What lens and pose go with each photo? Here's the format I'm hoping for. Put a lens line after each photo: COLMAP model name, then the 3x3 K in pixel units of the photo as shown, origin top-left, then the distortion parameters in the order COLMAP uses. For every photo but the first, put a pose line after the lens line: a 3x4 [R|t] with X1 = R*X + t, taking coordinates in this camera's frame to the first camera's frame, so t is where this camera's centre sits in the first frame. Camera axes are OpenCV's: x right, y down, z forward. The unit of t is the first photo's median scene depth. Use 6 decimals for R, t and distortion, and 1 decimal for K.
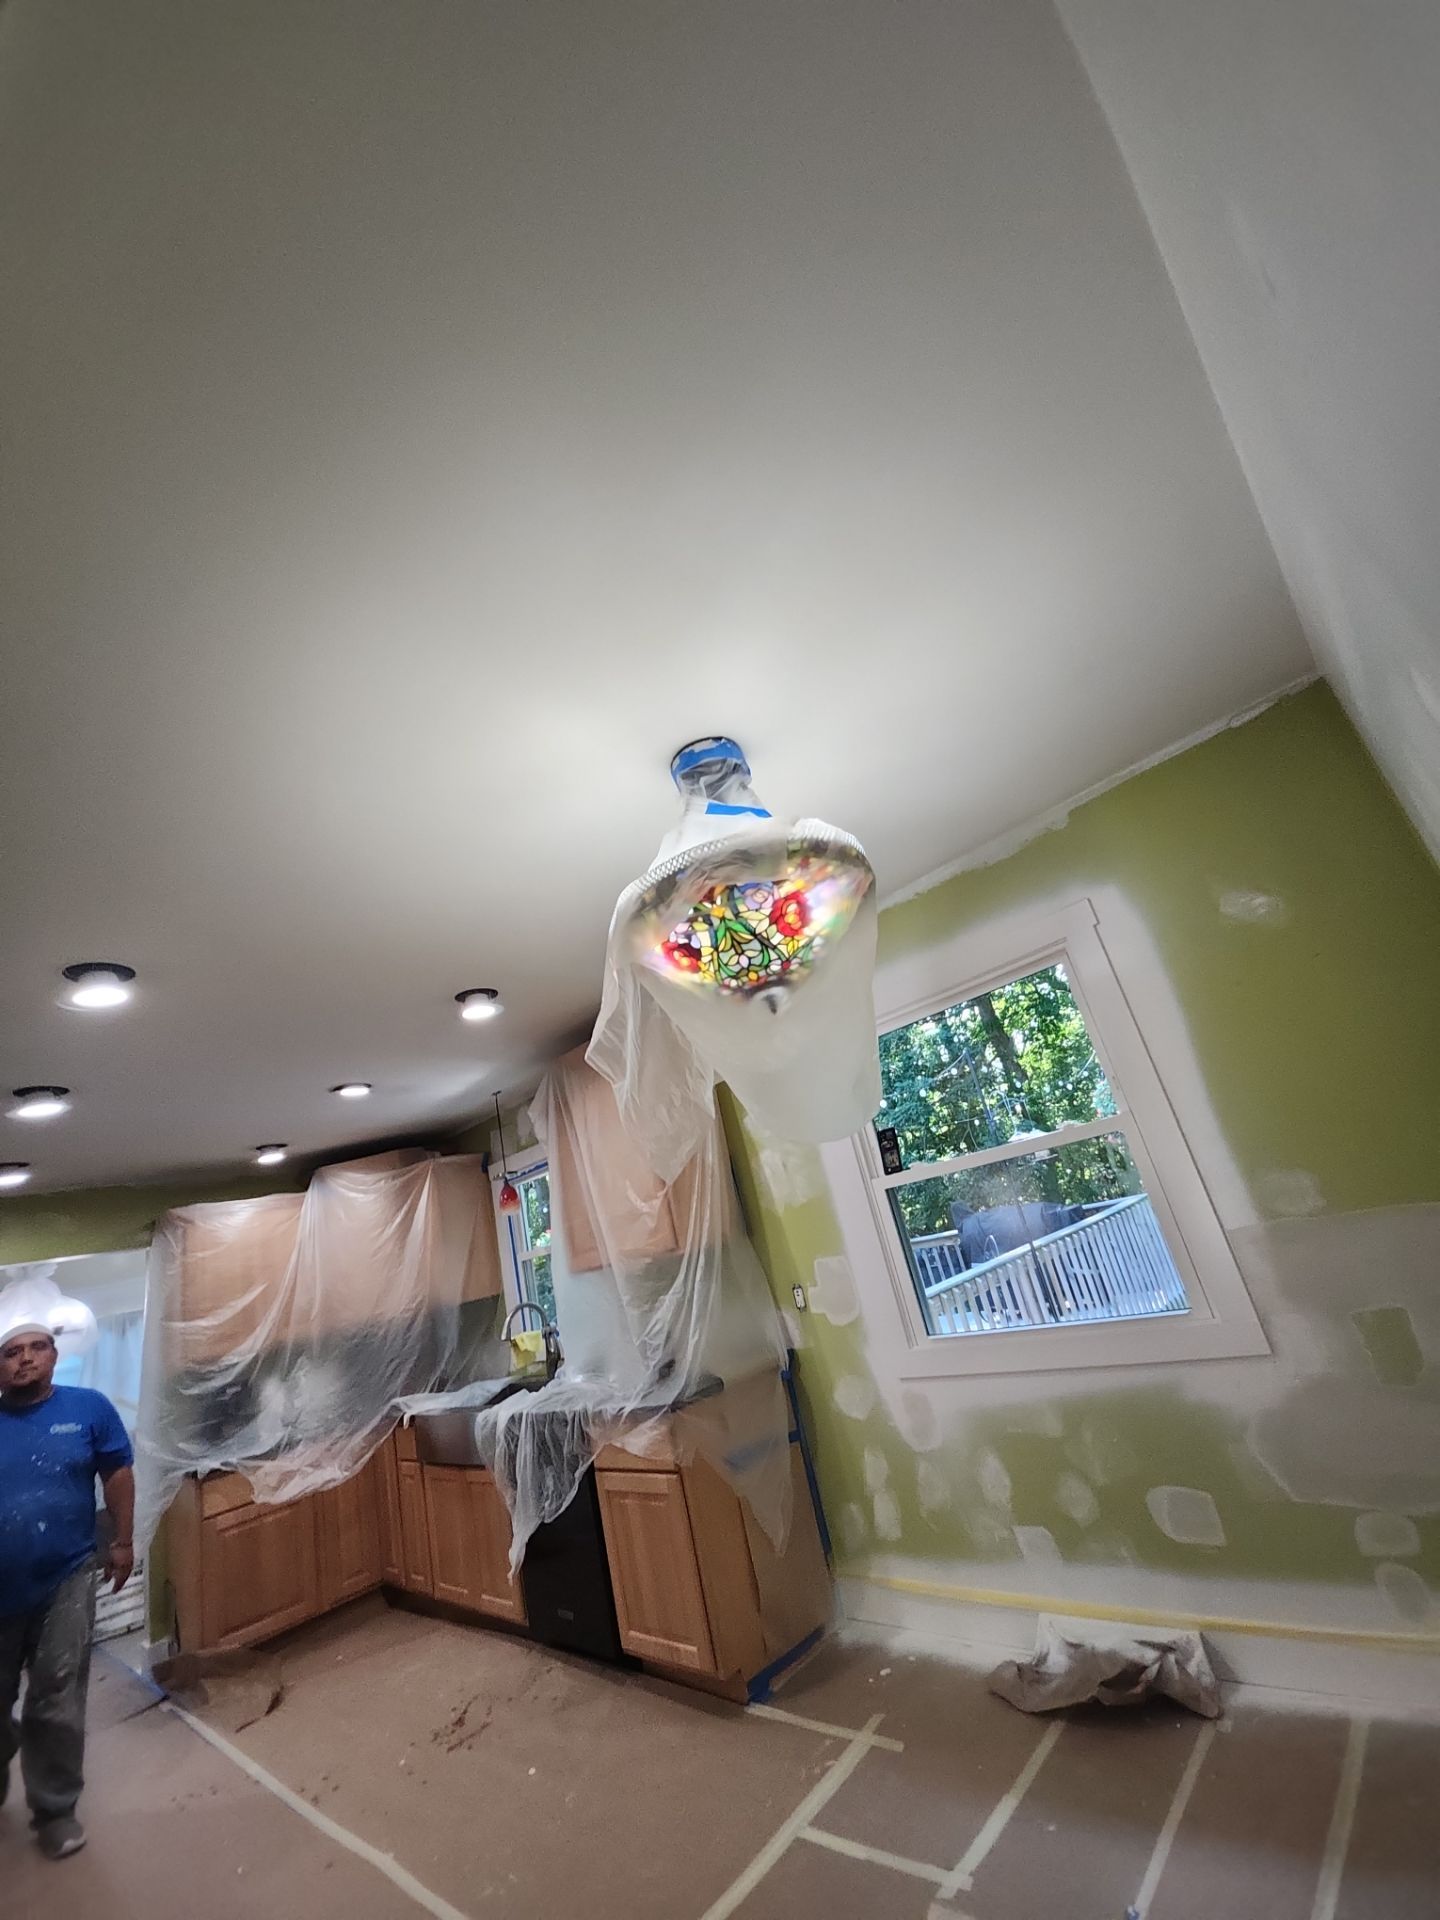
lens RADIAL K [[766.7, 0, 737.8], [0, 766.7, 964.1], [0, 0, 1]] dist [-0.013409, -0.000195]
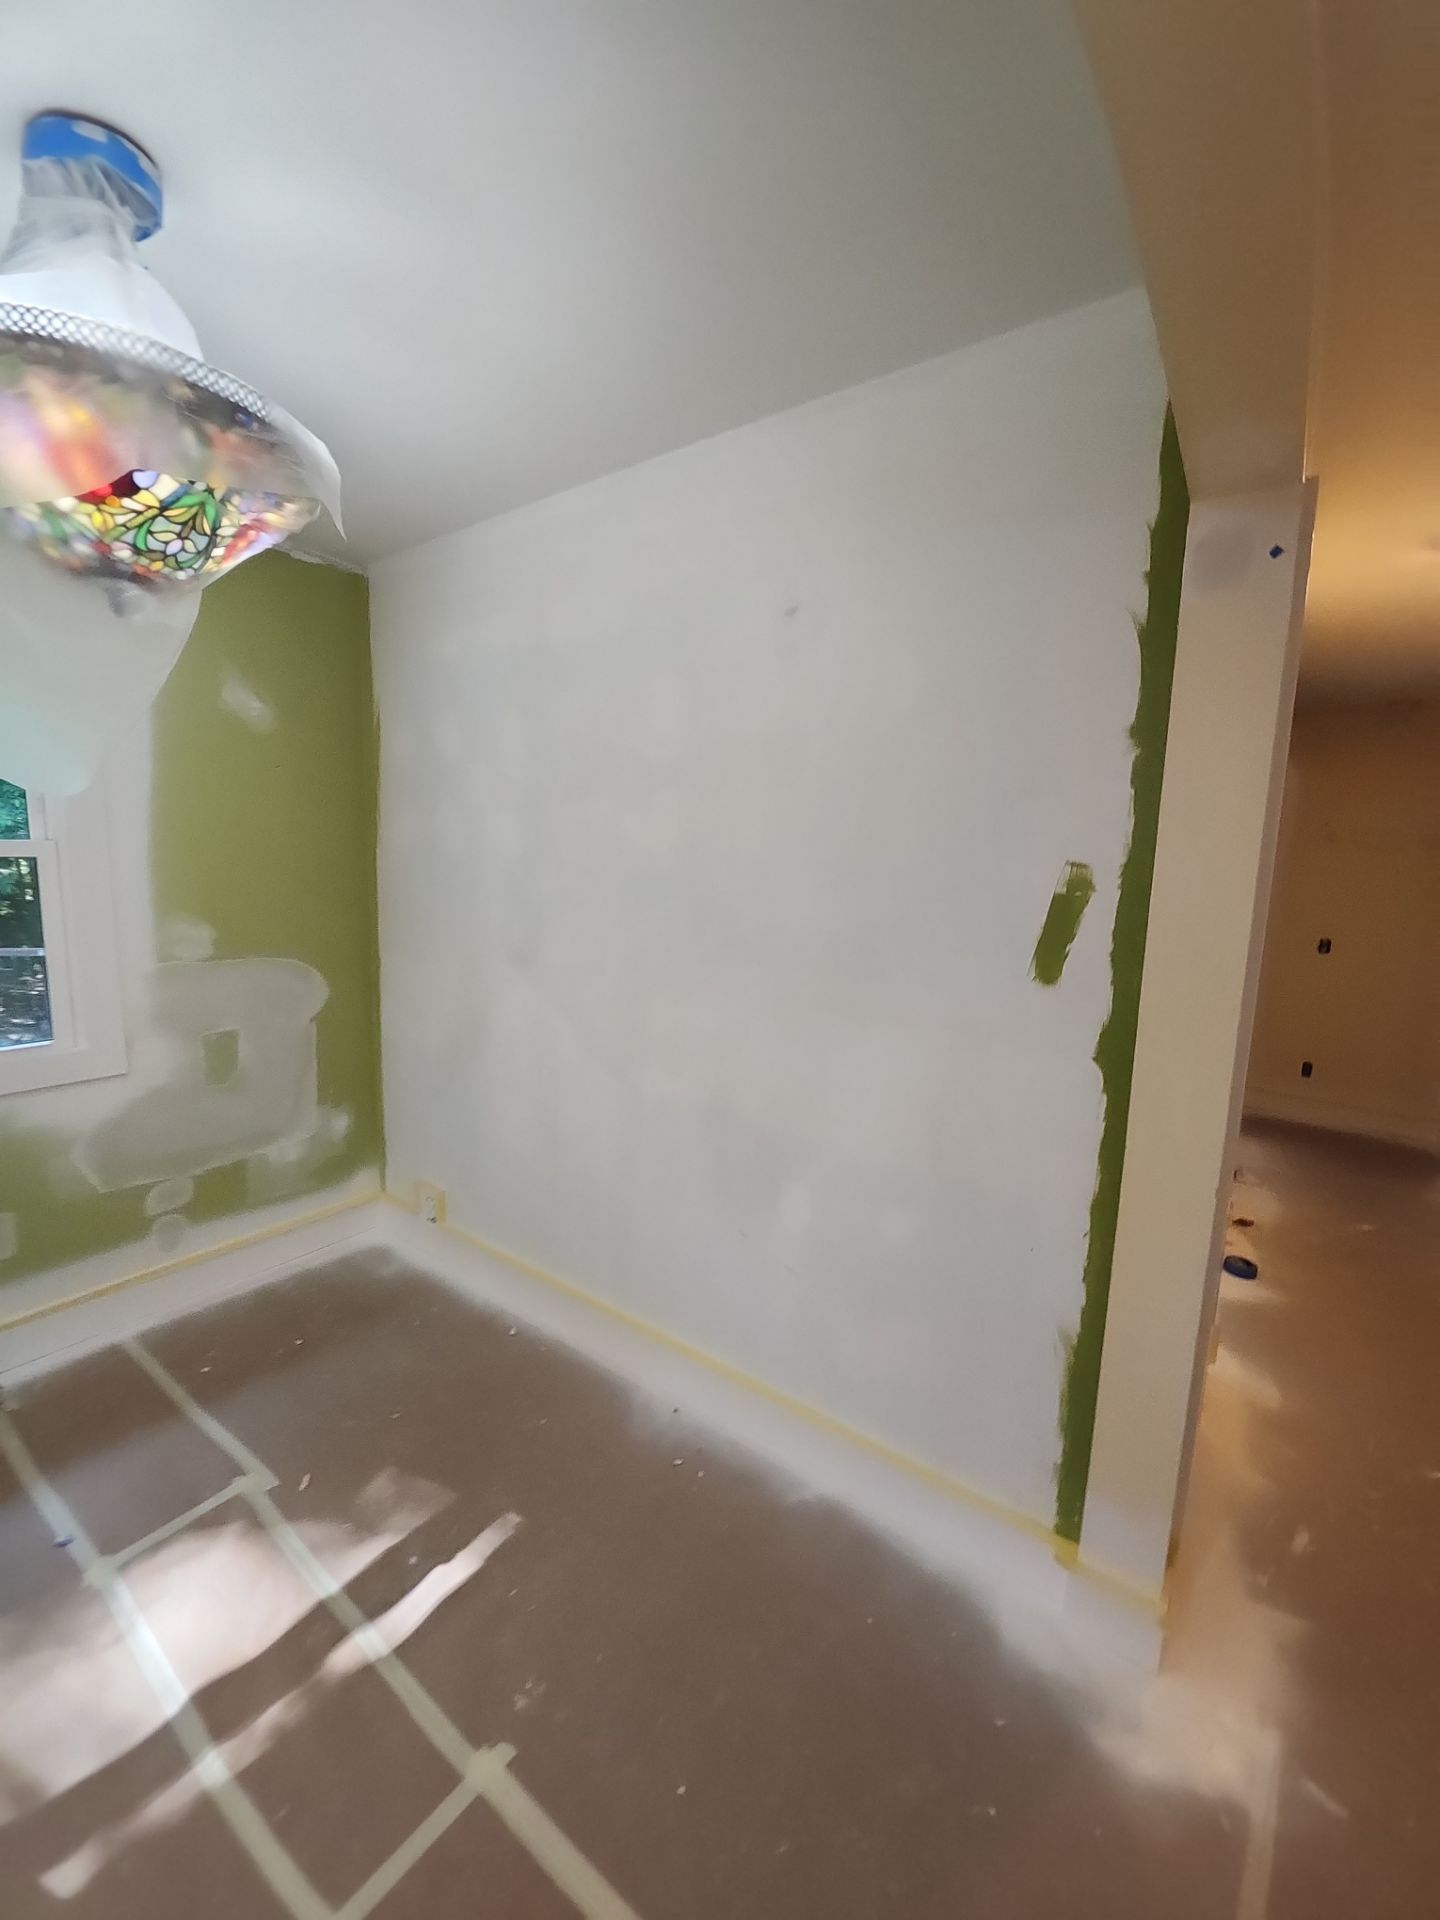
lens RADIAL K [[766.7, 0, 737.8], [0, 766.7, 964.1], [0, 0, 1]] dist [-0.013409, -0.000195]
pose [[-0.156620, 0.086196, 0.983890, -0.618714], [-0.308580, 0.942044, -0.131651, 0.246883], [-0.938215, -0.324229, -0.120944, 0.360743]]
